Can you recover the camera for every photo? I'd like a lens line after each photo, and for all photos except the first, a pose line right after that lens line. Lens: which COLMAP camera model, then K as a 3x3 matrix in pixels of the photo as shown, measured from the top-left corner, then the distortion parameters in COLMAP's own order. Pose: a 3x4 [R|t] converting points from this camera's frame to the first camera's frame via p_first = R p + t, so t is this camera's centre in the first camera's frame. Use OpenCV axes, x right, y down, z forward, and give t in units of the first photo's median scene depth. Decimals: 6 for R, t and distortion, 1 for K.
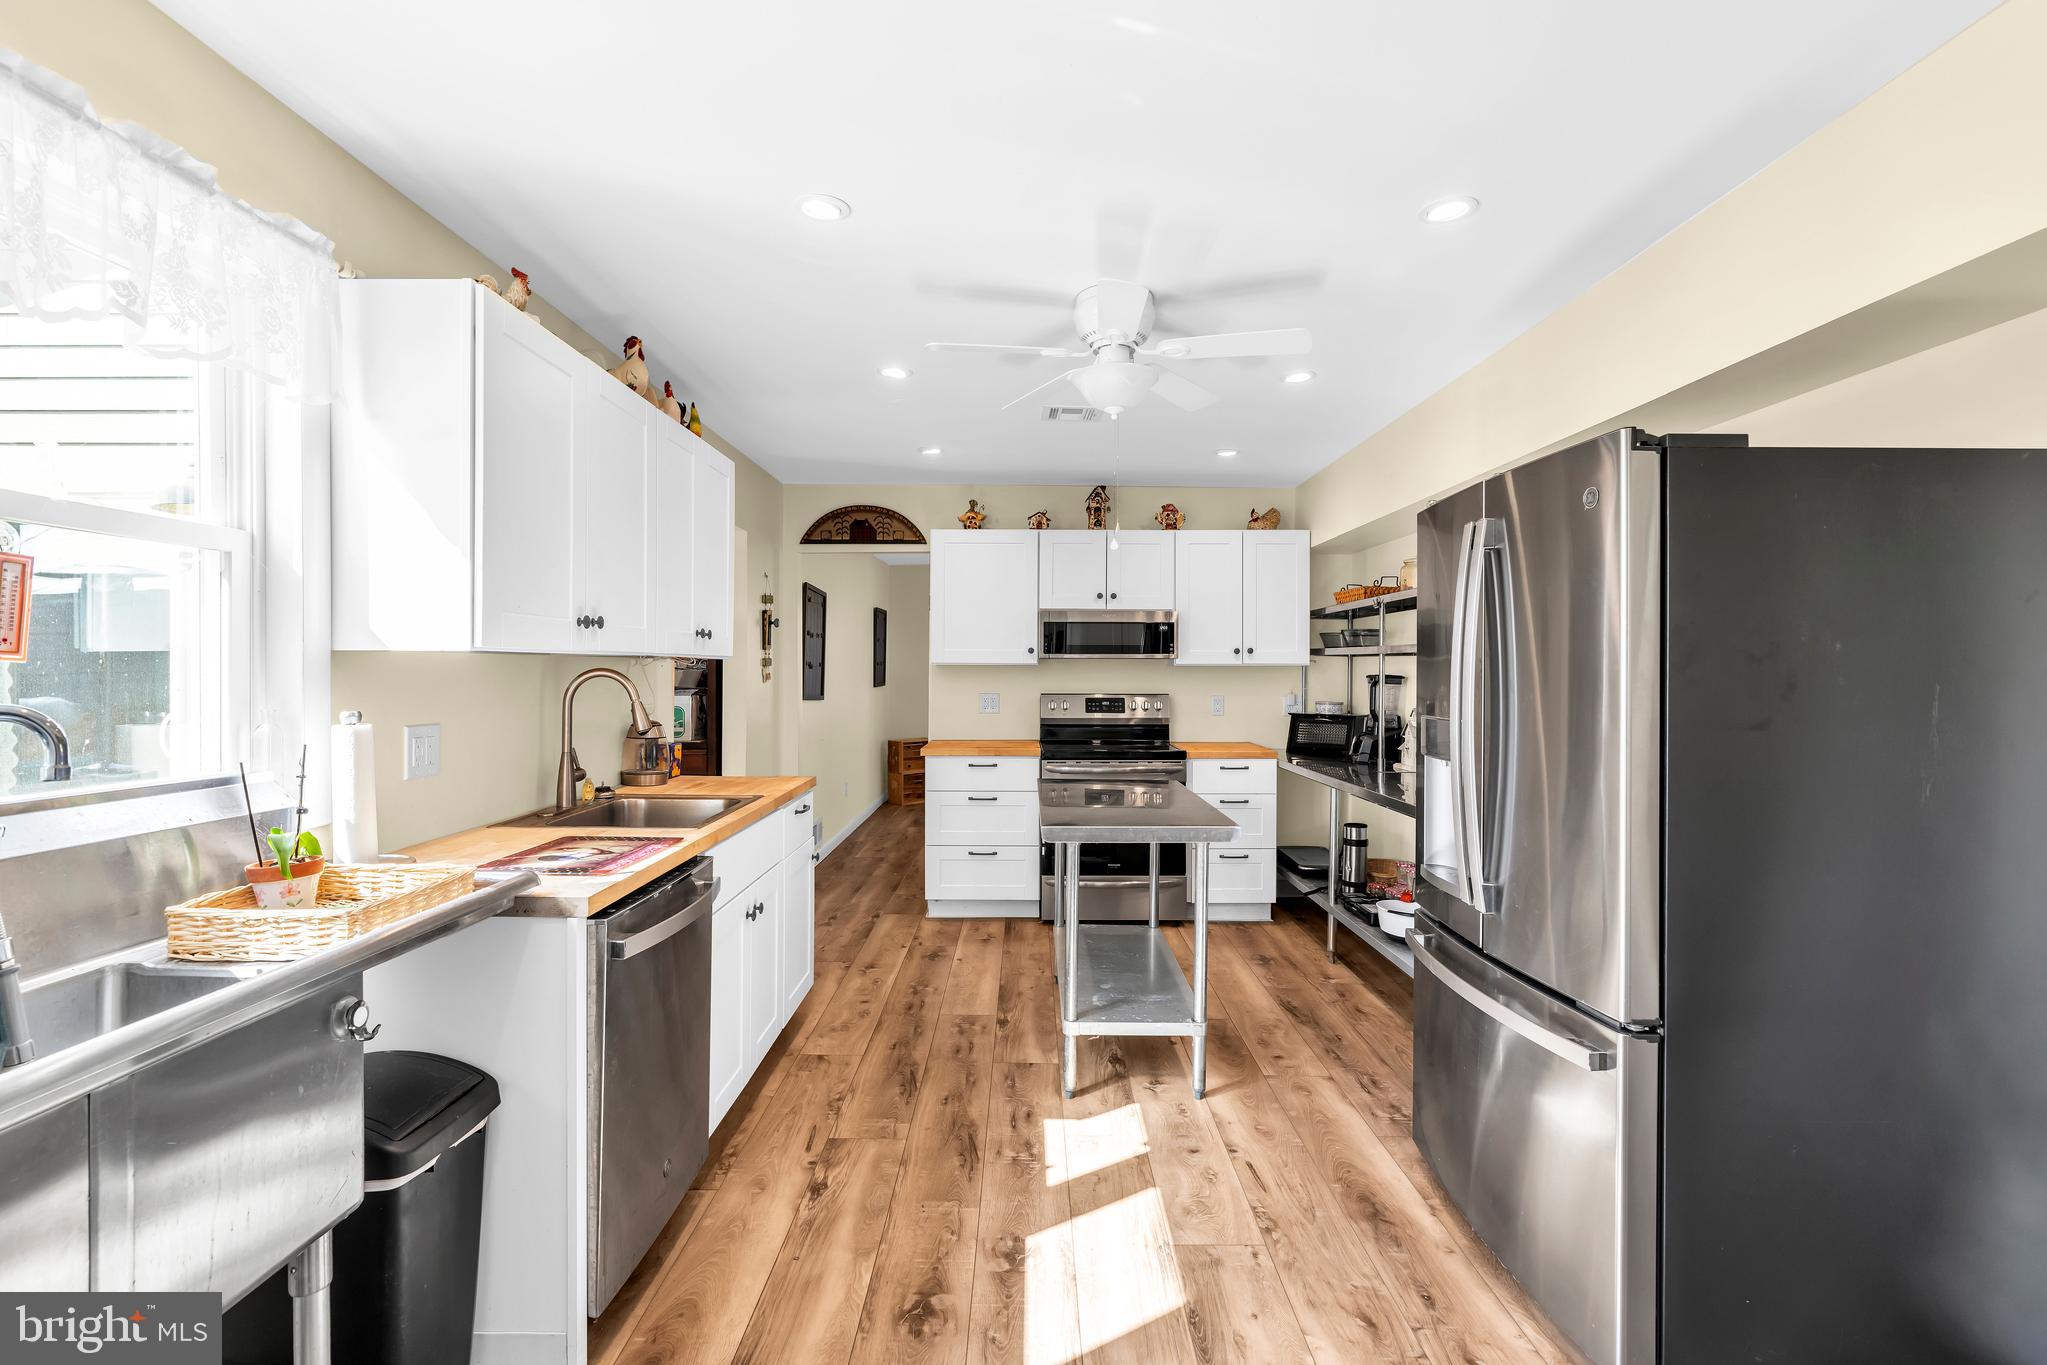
lens RADIAL K [[925.7, 0, 1029.3], [0, 925.7, 666.5], [0, 0, 1]] dist [-0.002001, 0.001100]
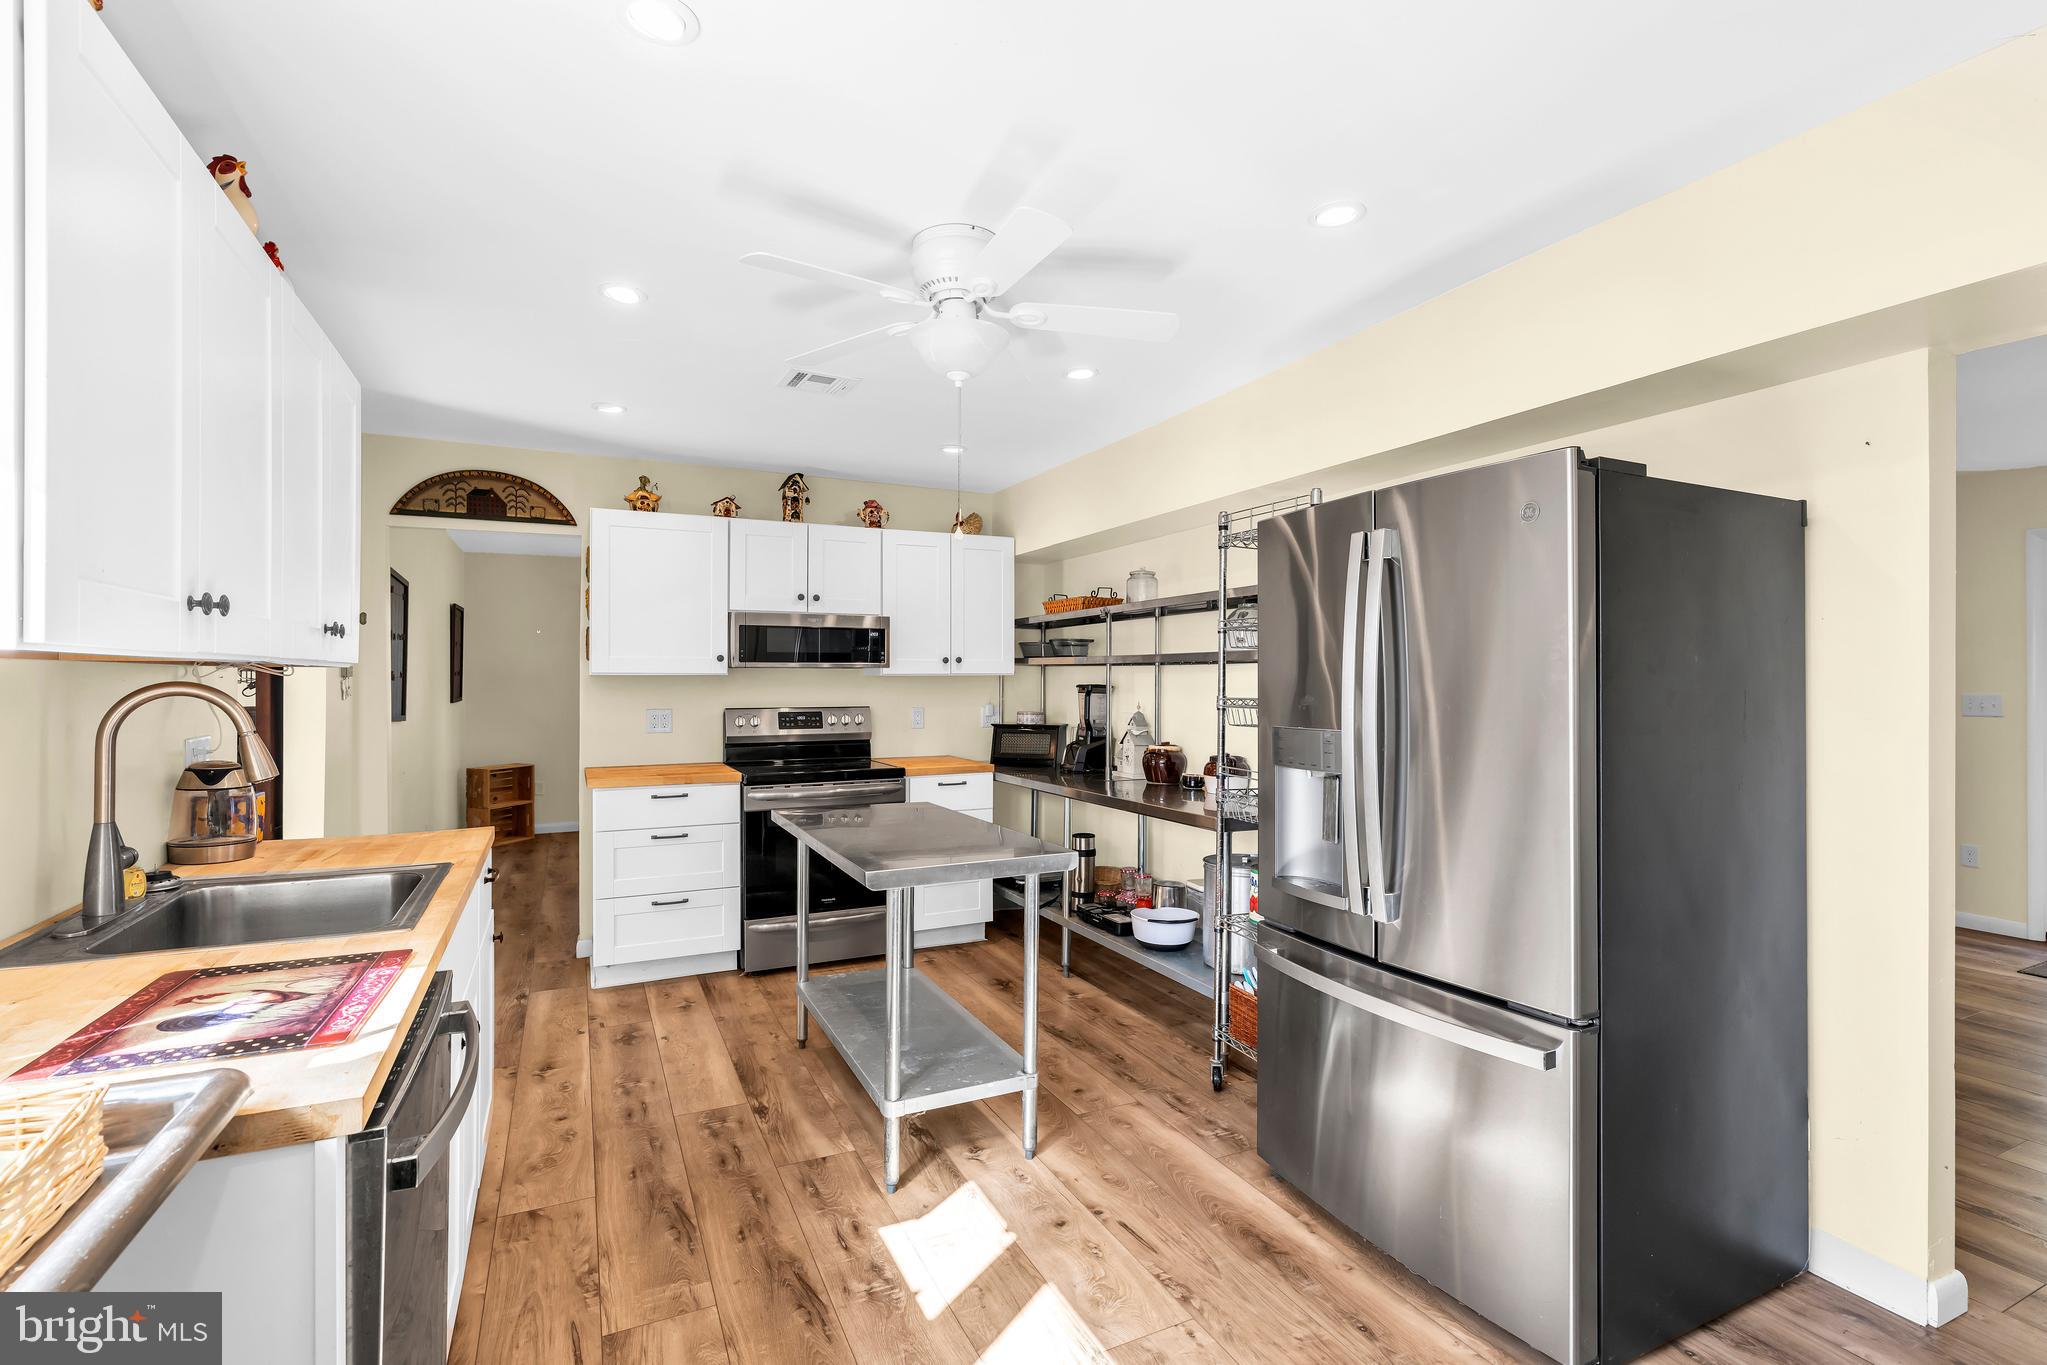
lens RADIAL K [[926.0, 0, 1021.9], [0, 926.0, 677.5], [0, 0, 1]] dist [-0.003706, 0.000946]
pose [[0.900789, -0.002319, 0.434251, -0.171780], [0.001696, 0.999997, 0.001821, -0.000800], [-0.434254, -0.000904, 0.900790, 0.157498]]
